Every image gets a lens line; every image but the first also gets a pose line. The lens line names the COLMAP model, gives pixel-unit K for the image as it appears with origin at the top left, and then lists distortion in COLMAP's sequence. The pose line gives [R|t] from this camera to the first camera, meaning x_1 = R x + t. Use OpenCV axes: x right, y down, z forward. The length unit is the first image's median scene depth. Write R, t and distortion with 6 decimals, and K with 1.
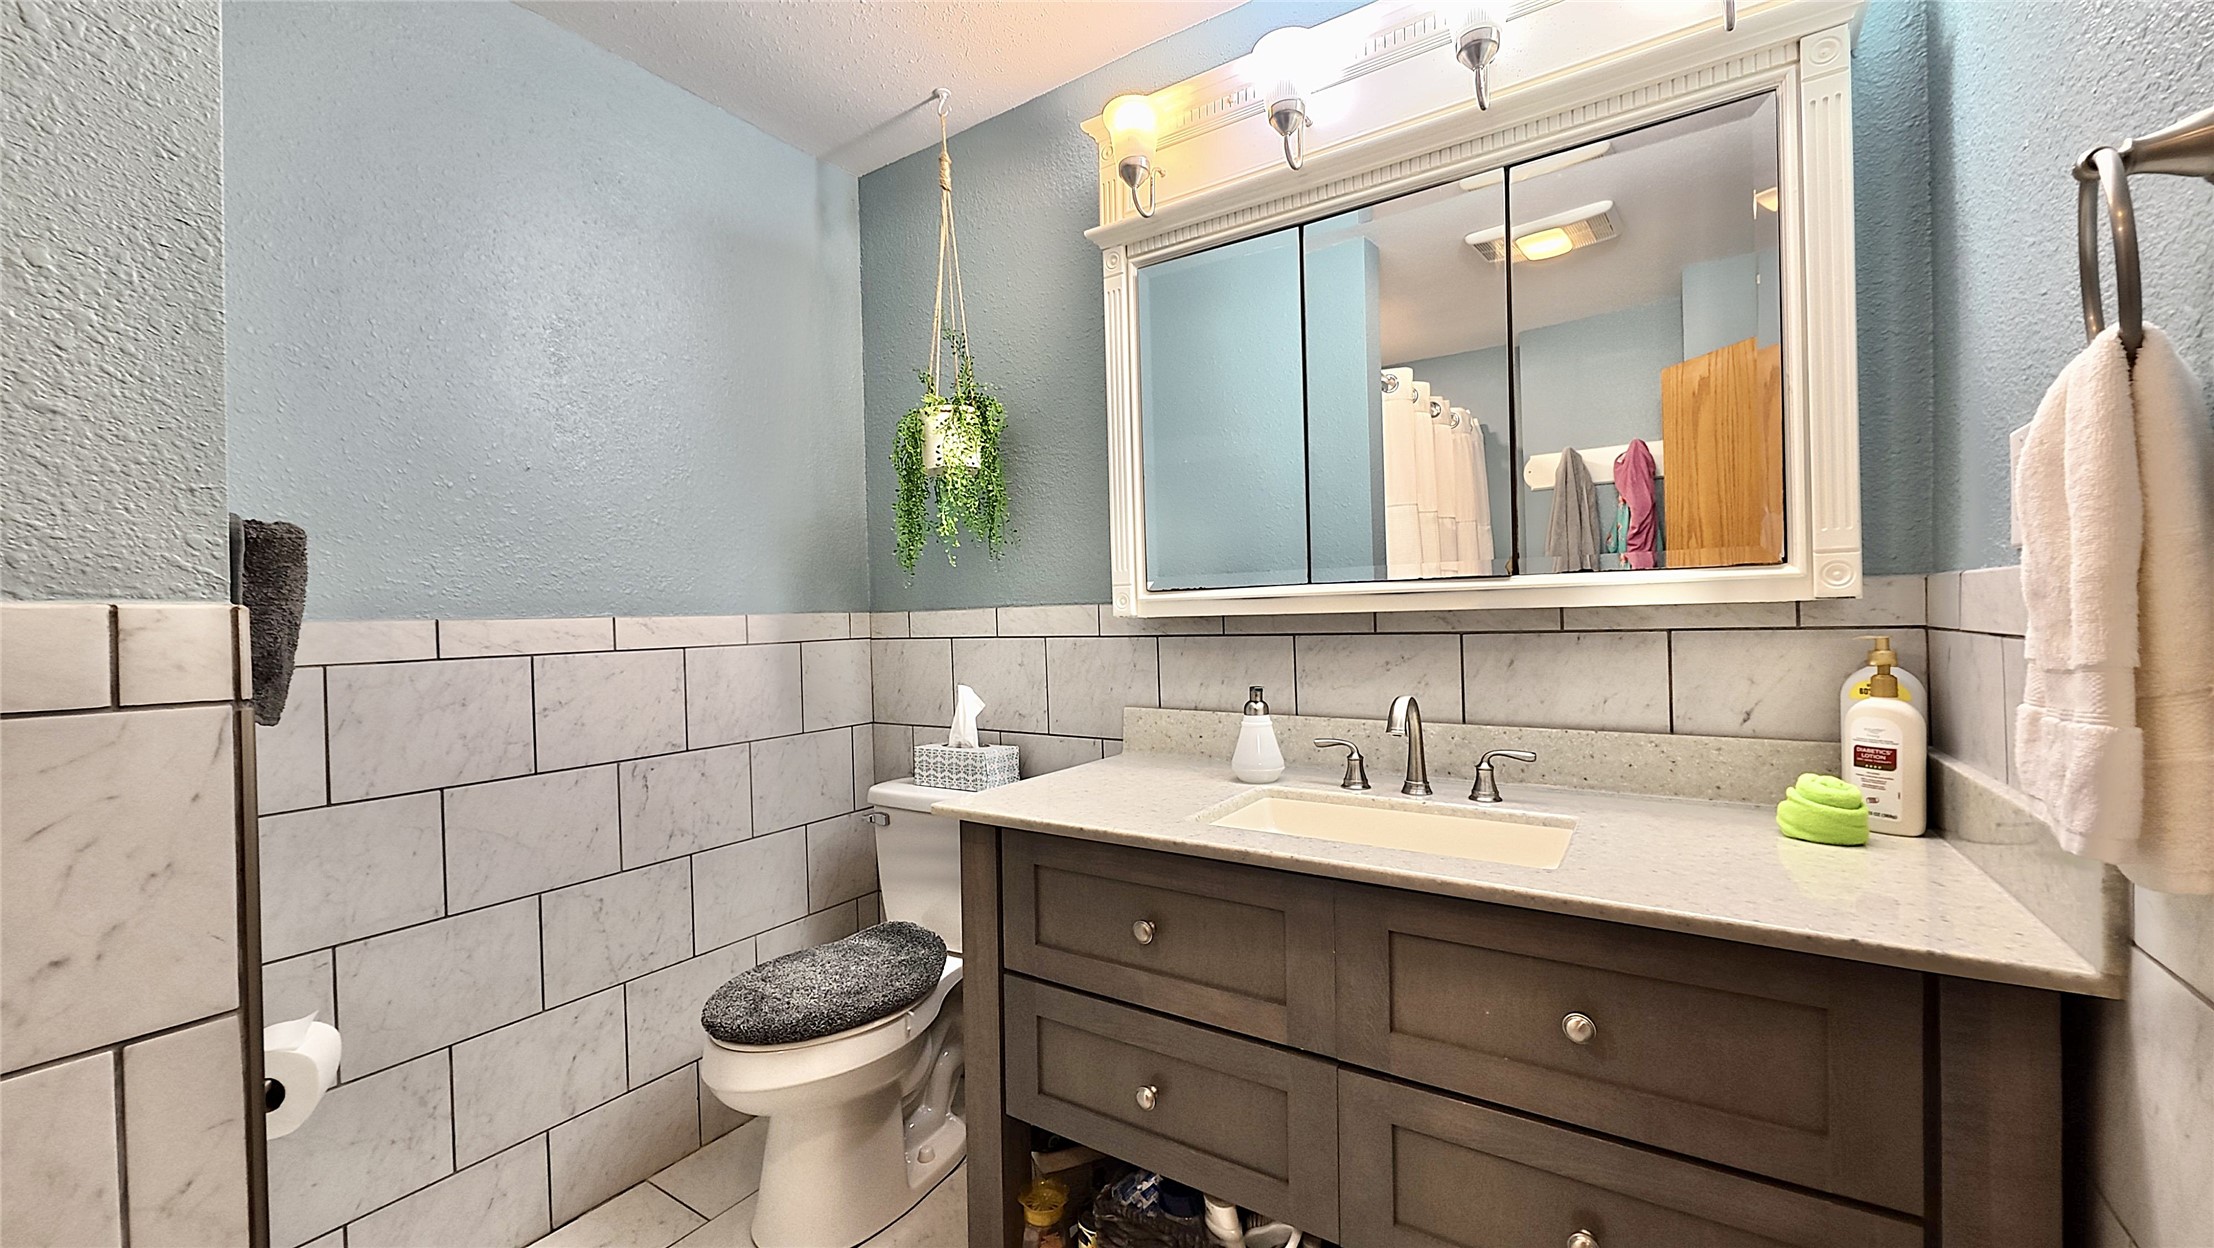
lens RADIAL K [[844.7, 0, 1116.4], [0, 844.7, 619.4], [0, 0, 1]] dist [-0.002392, -0.001012]
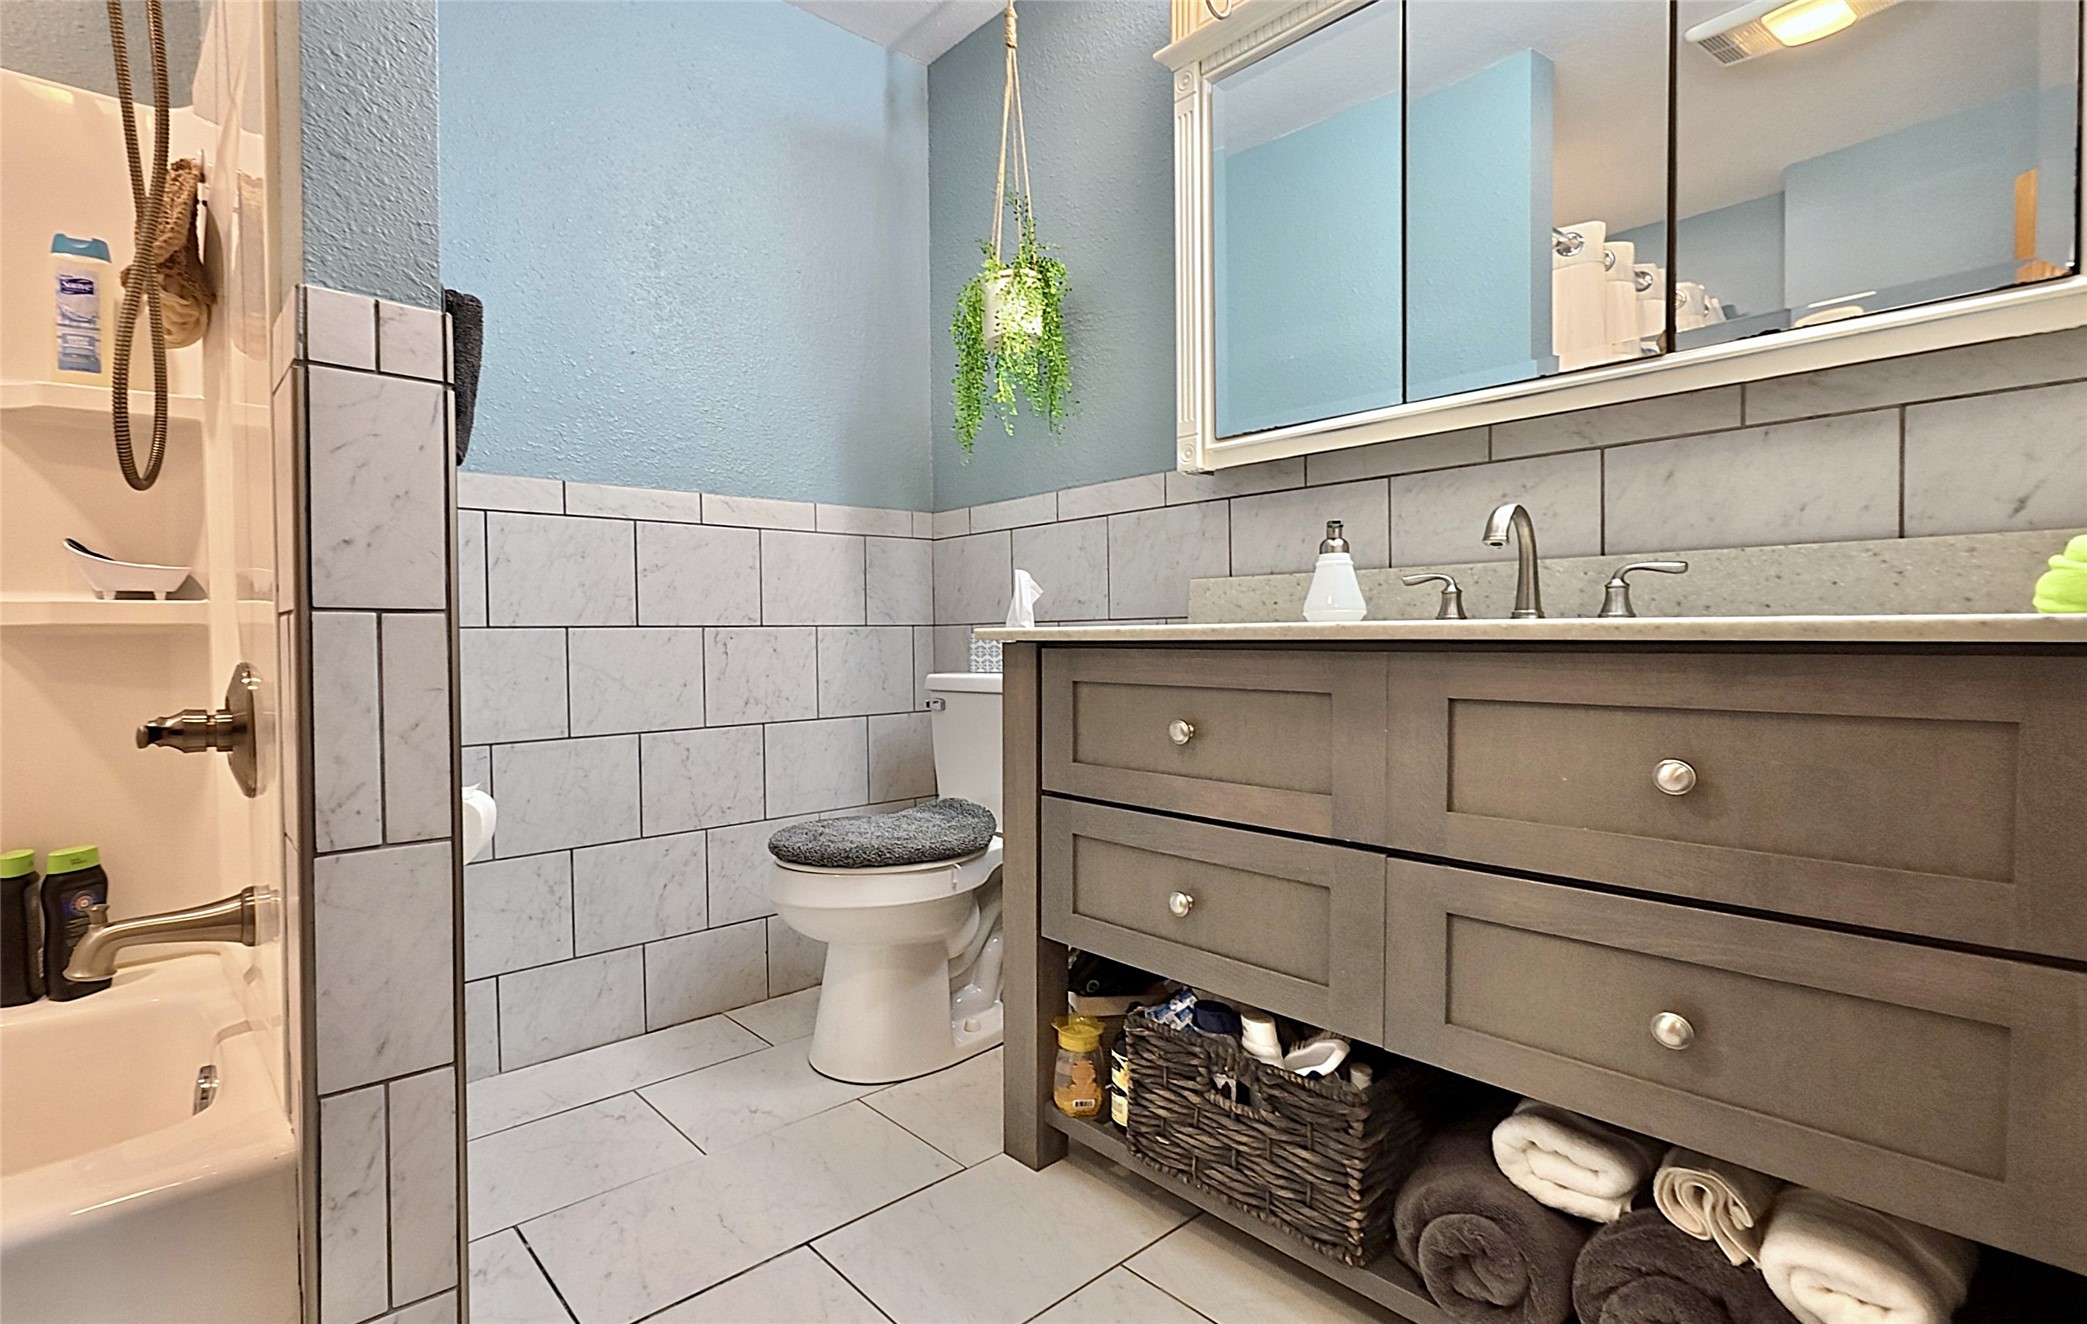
lens RADIAL K [[958.1, 0, 924.4], [0, 958.1, 660.3], [0, 0, 1]] dist [-0.003740, 0.000165]
pose [[0.951177, 0.021613, -0.307888, 0.069971], [-0.014275, 0.999558, 0.026066, 0.208831], [0.308315, -0.020398, 0.951065, -0.096900]]
